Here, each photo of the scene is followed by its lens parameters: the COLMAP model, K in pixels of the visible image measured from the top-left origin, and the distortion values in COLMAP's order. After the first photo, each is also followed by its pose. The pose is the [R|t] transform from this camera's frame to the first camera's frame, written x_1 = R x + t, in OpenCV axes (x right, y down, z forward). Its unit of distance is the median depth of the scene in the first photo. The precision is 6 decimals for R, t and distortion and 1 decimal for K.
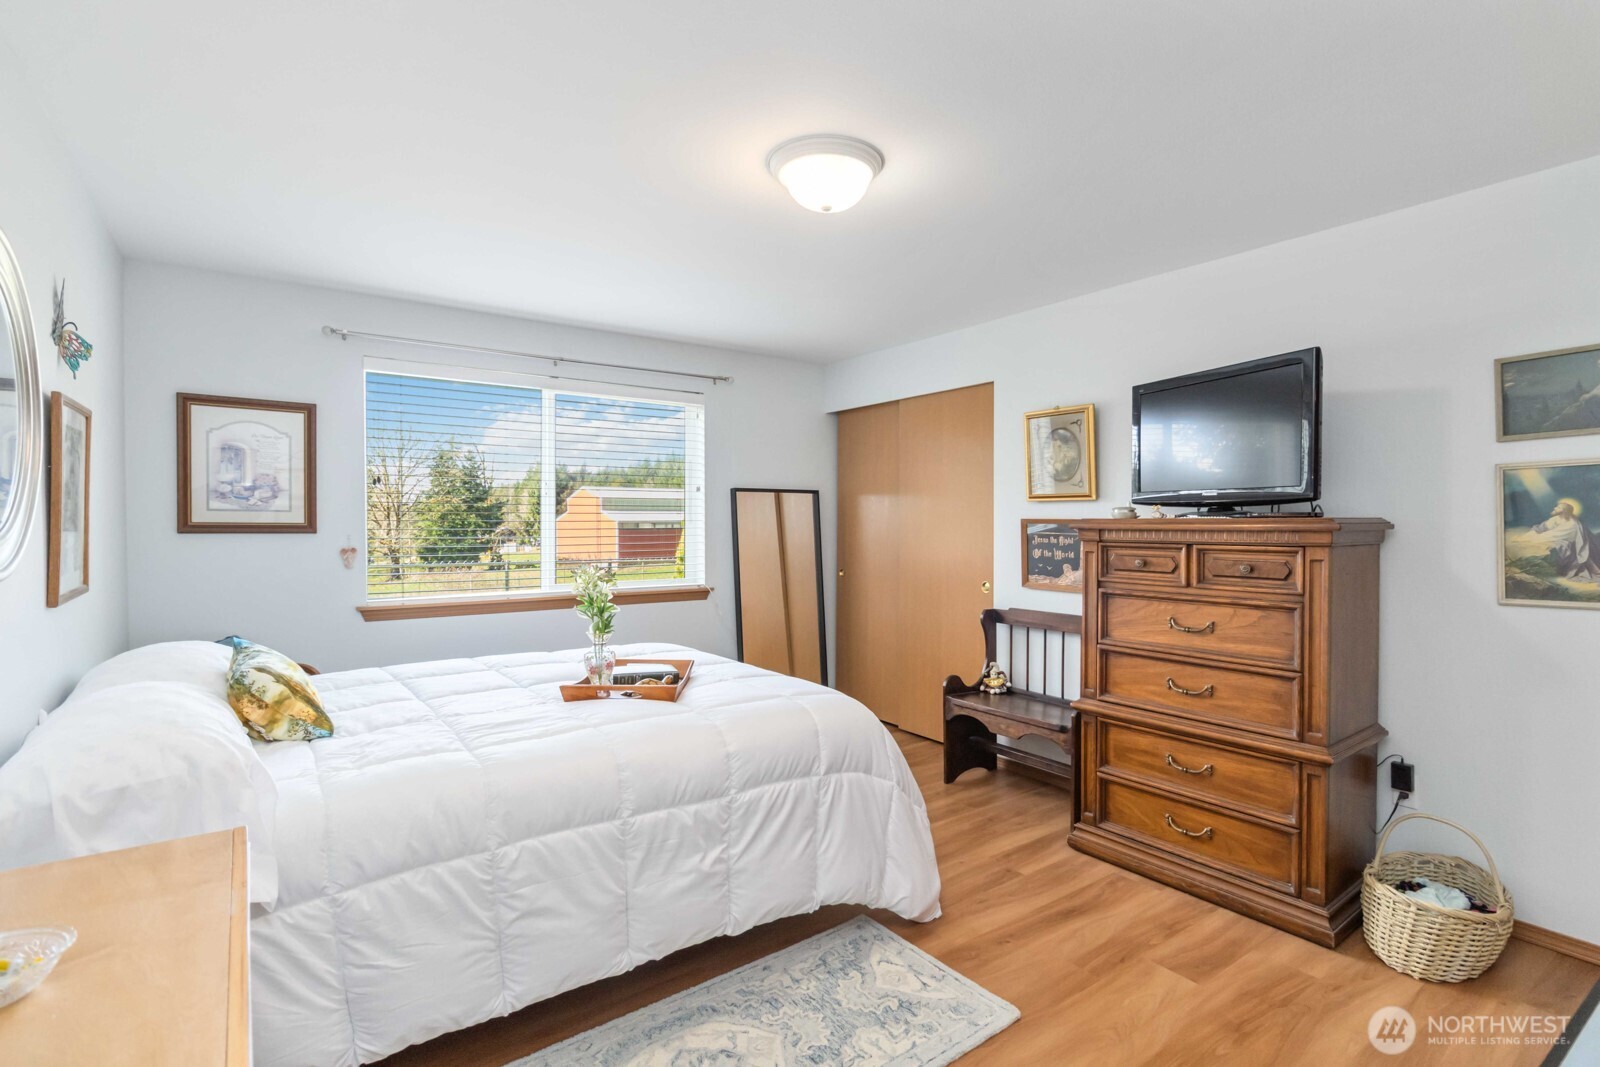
lens RADIAL K [[766.8, 0, 800.8], [0, 766.8, 530.1], [0, 0, 1]] dist [0.004032, -0.001310]
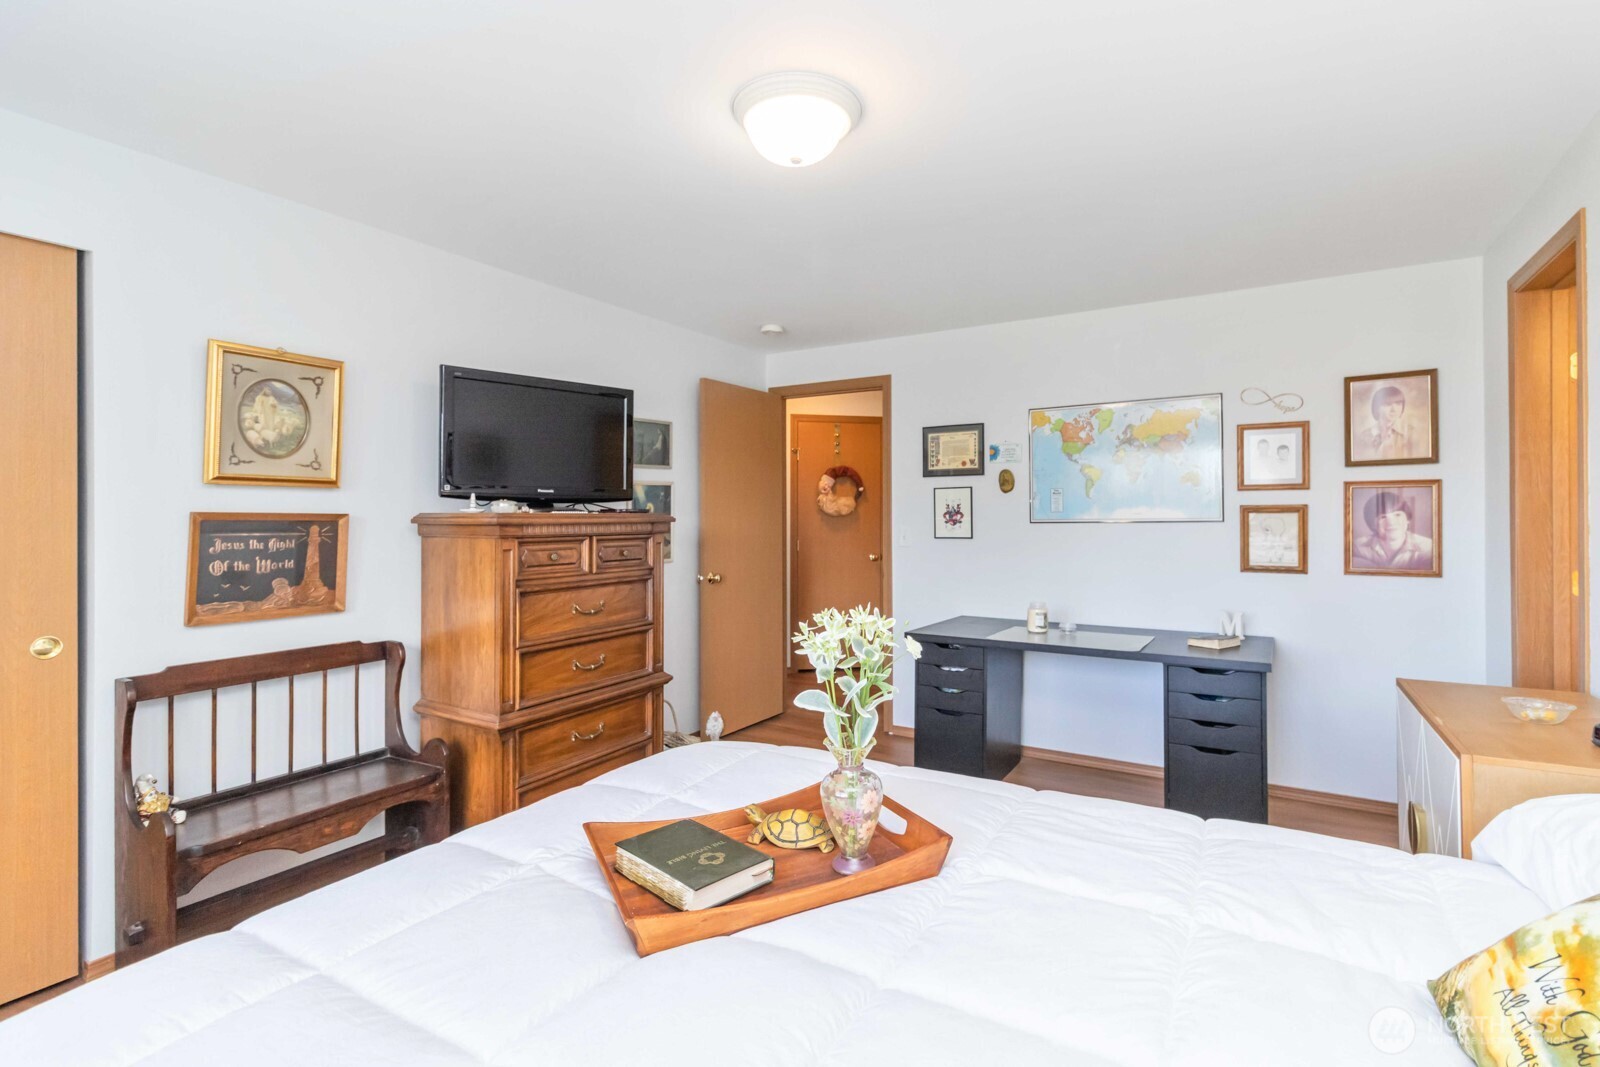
lens RADIAL K [[766.8, 0, 799.8], [0, 766.8, 517.6], [0, 0, 1]] dist [0.004032, -0.001310]
pose [[-0.397616, 0.002465, 0.917549, -0.382534], [0.015589, 0.999870, 0.004070, -0.004708], [-0.917420, 0.015922, -0.397603, 0.683259]]
